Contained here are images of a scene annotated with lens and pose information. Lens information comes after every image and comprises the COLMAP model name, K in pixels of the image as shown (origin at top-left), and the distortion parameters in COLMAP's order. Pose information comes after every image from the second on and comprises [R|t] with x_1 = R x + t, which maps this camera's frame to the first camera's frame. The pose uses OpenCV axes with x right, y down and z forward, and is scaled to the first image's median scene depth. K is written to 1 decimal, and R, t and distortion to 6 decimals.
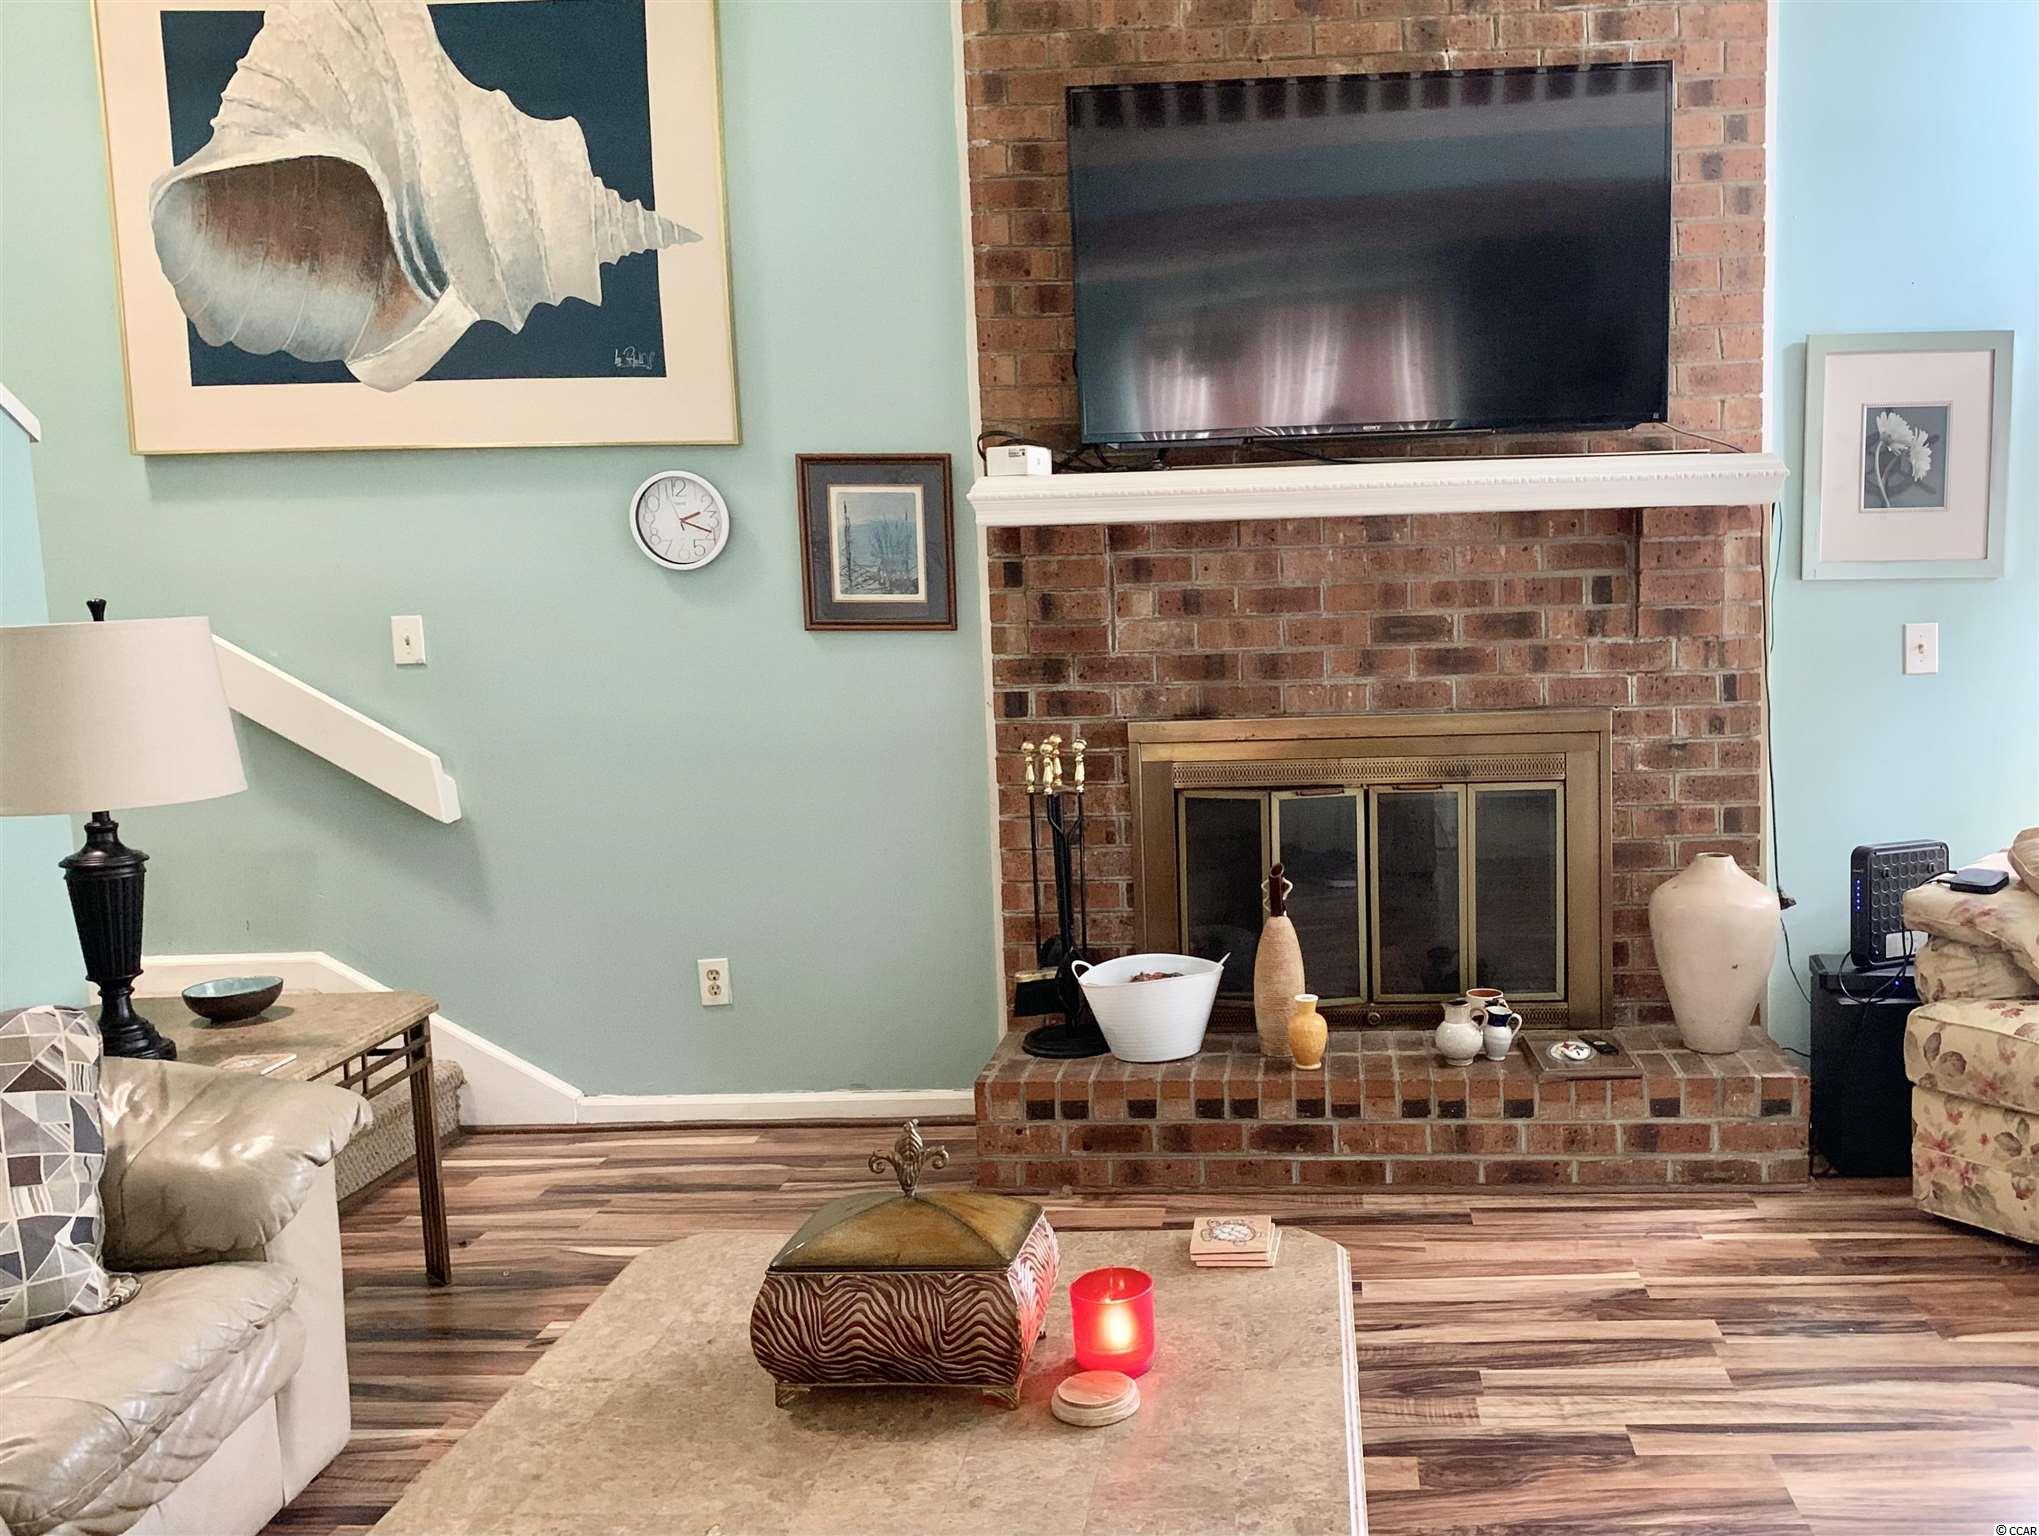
lens RADIAL K [[1693.8, 0, 1256.2], [0, 1693.8, 767.1], [0, 0, 1]] dist [0.035567, -0.040054]
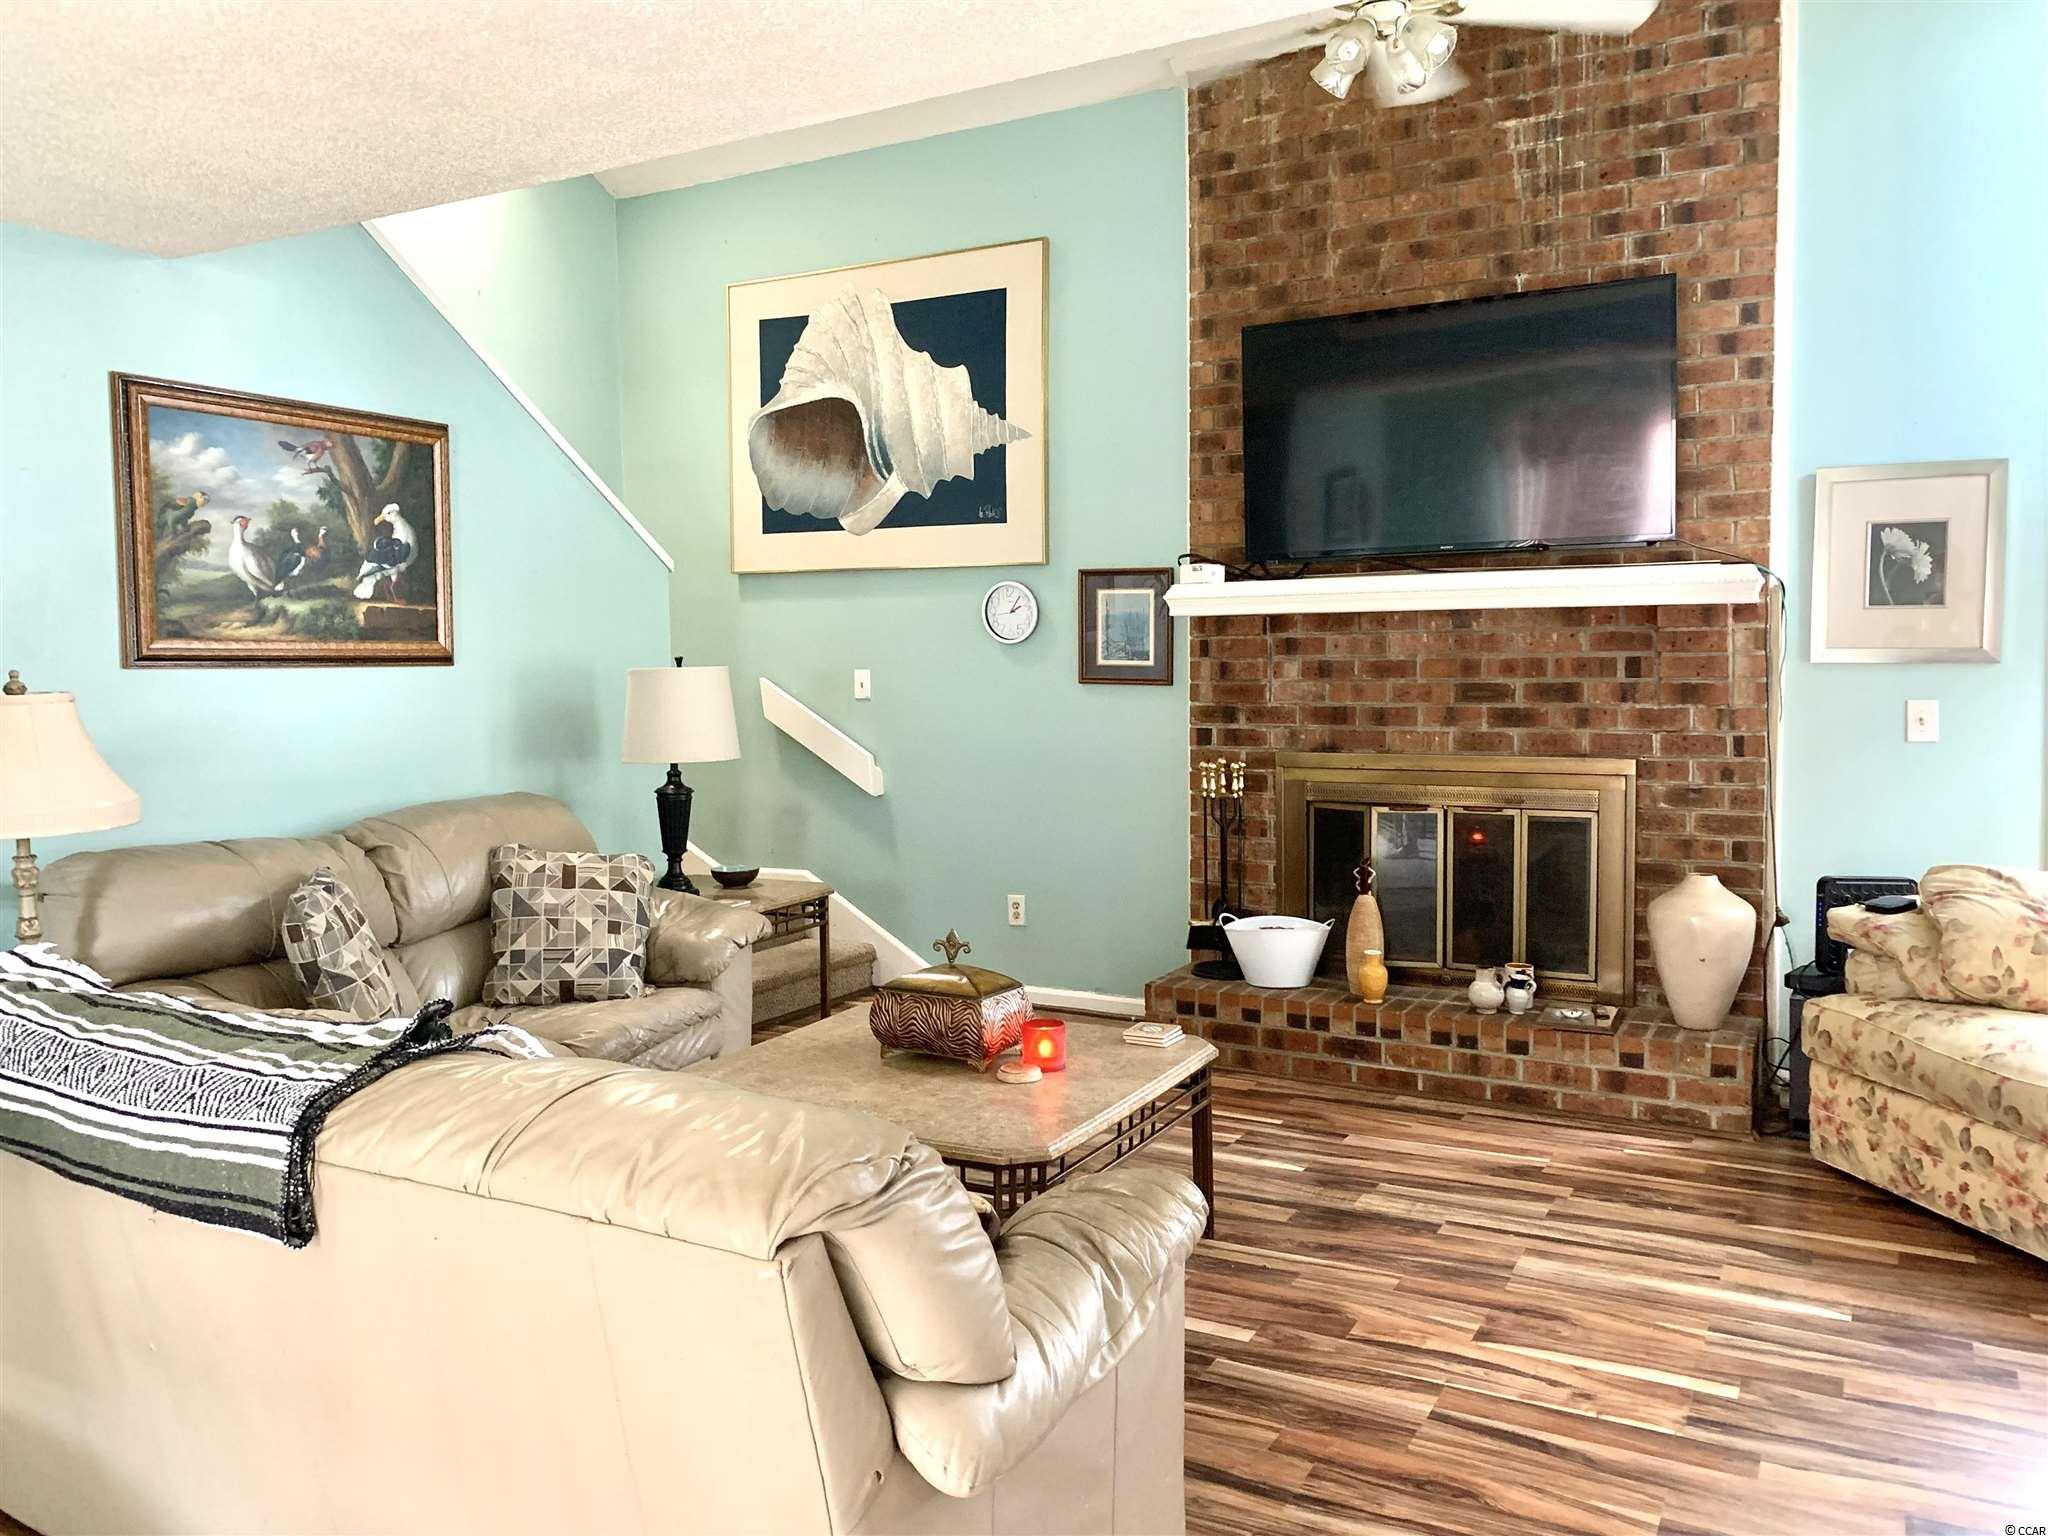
lens RADIAL K [[1575.7, 0, 999.3], [0, 1575.7, 748.4], [0, 0, 1]] dist [0.020238, -0.002458]
pose [[0.889996, 0.043339, -0.453905, 0.325616], [-0.064470, 0.997433, -0.031176, 0.027519], [0.451388, 0.057010, 0.890505, -0.299846]]
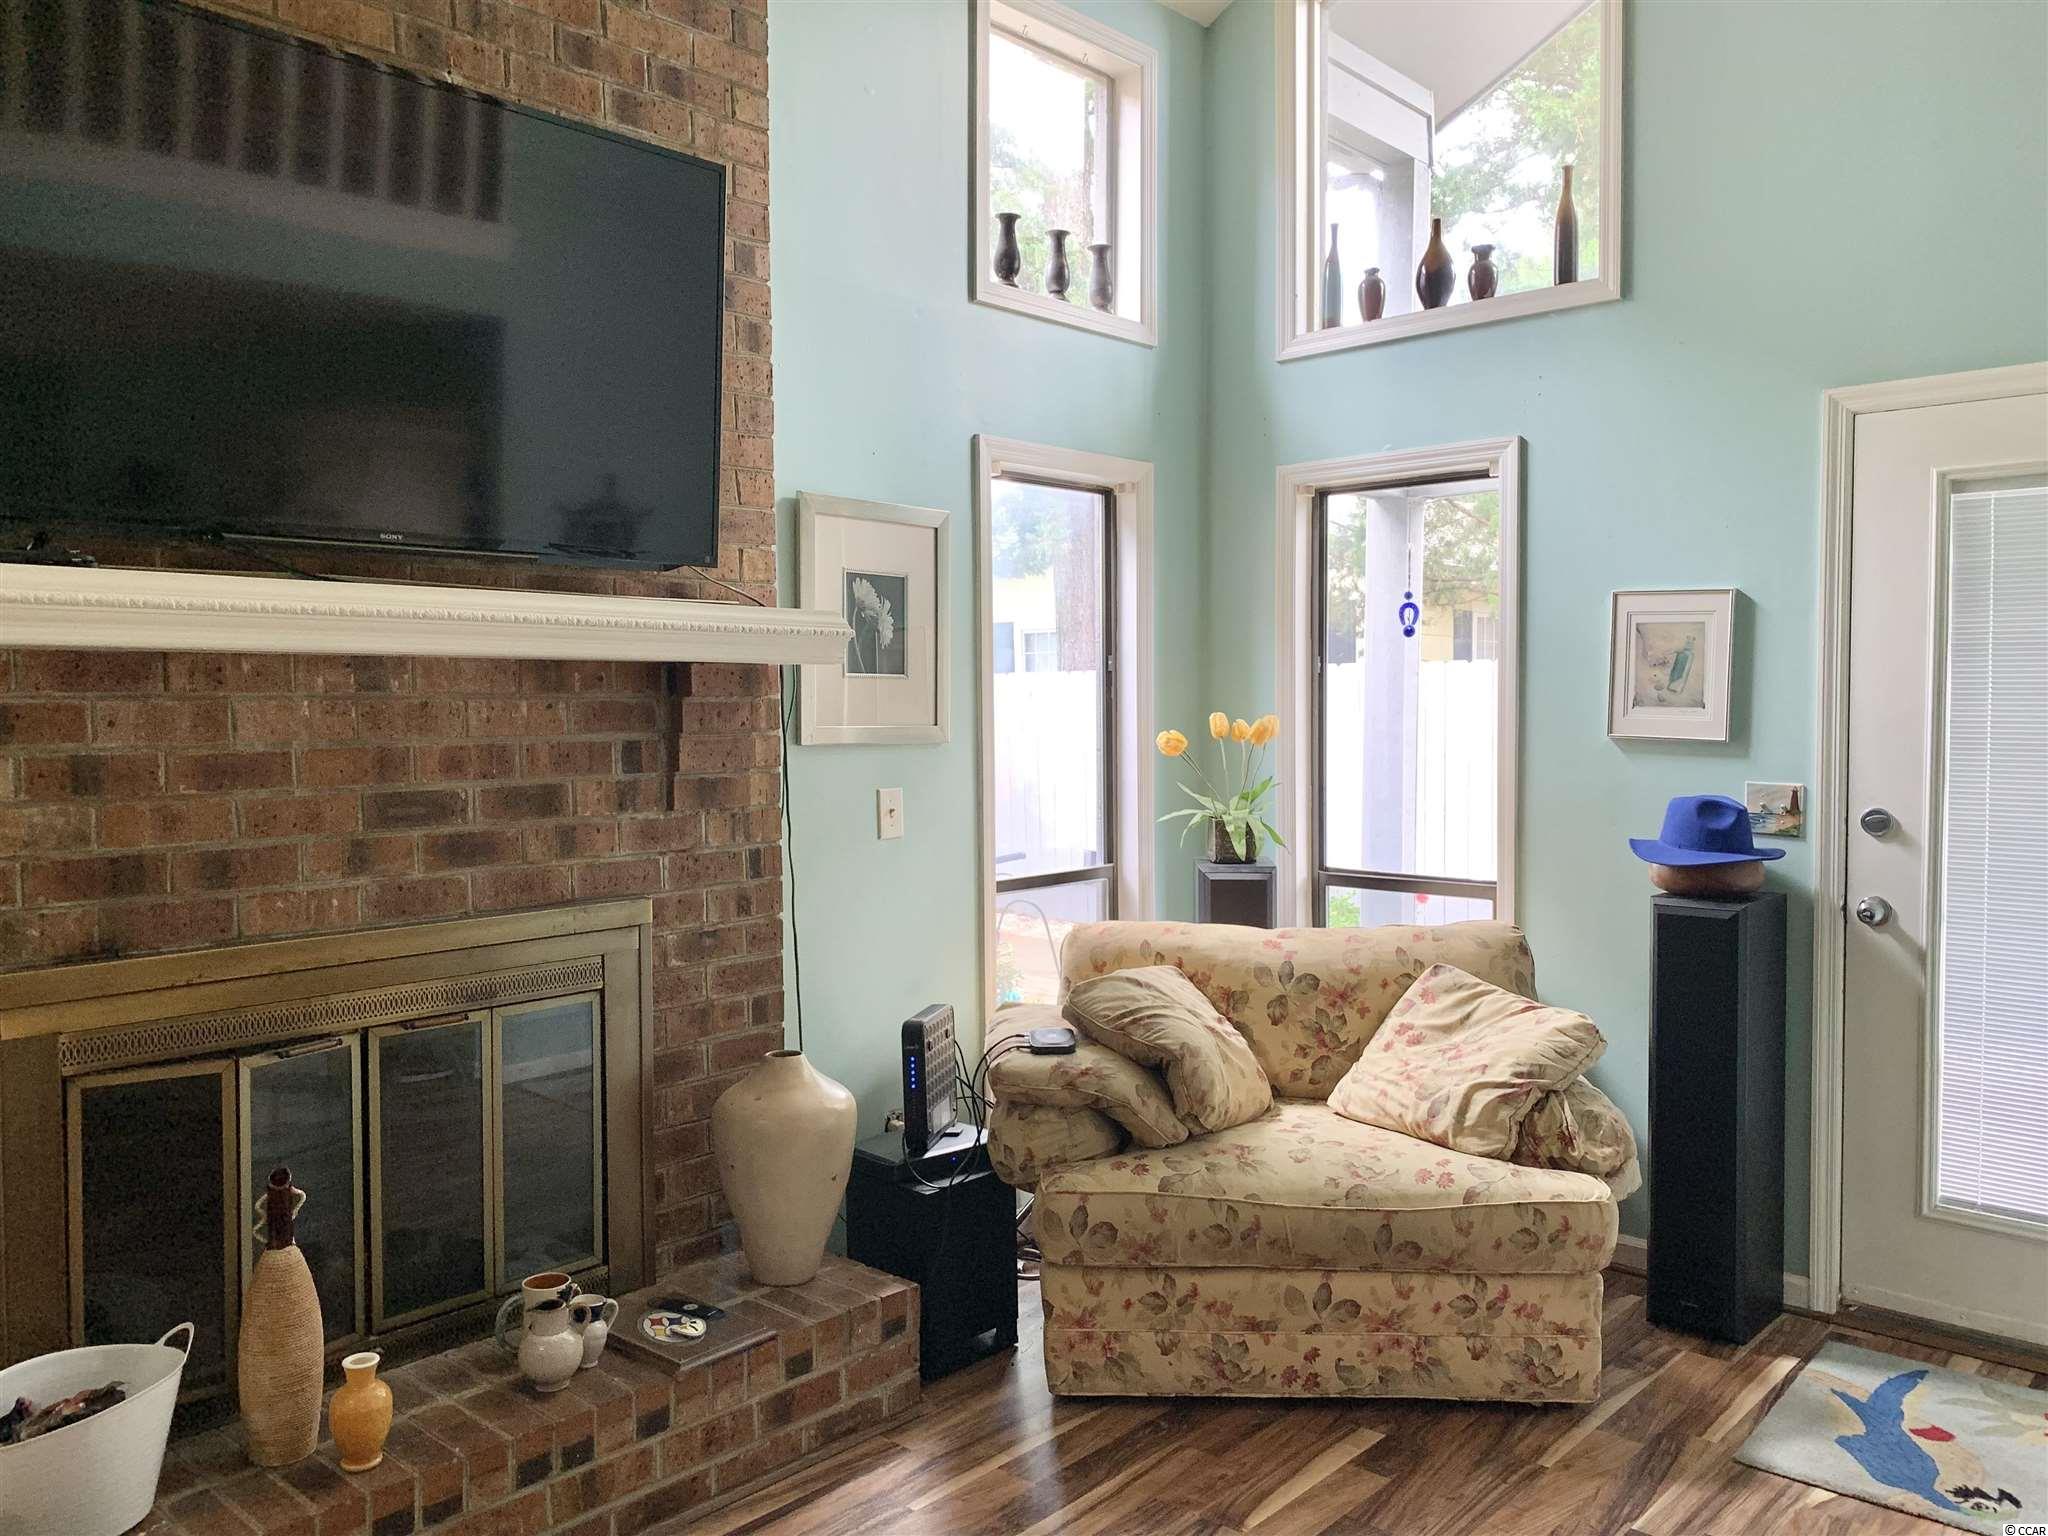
lens RADIAL K [[1556.8, 0, 1002.1], [0, 1556.8, 759.8], [0, 0, 1]] dist [0.067581, -0.103214]
pose [[0.648862, -0.005239, 0.760888, -0.268524], [0.076160, 0.995402, -0.058093, -0.043799], [-0.757085, 0.095644, 0.646277, 0.360841]]
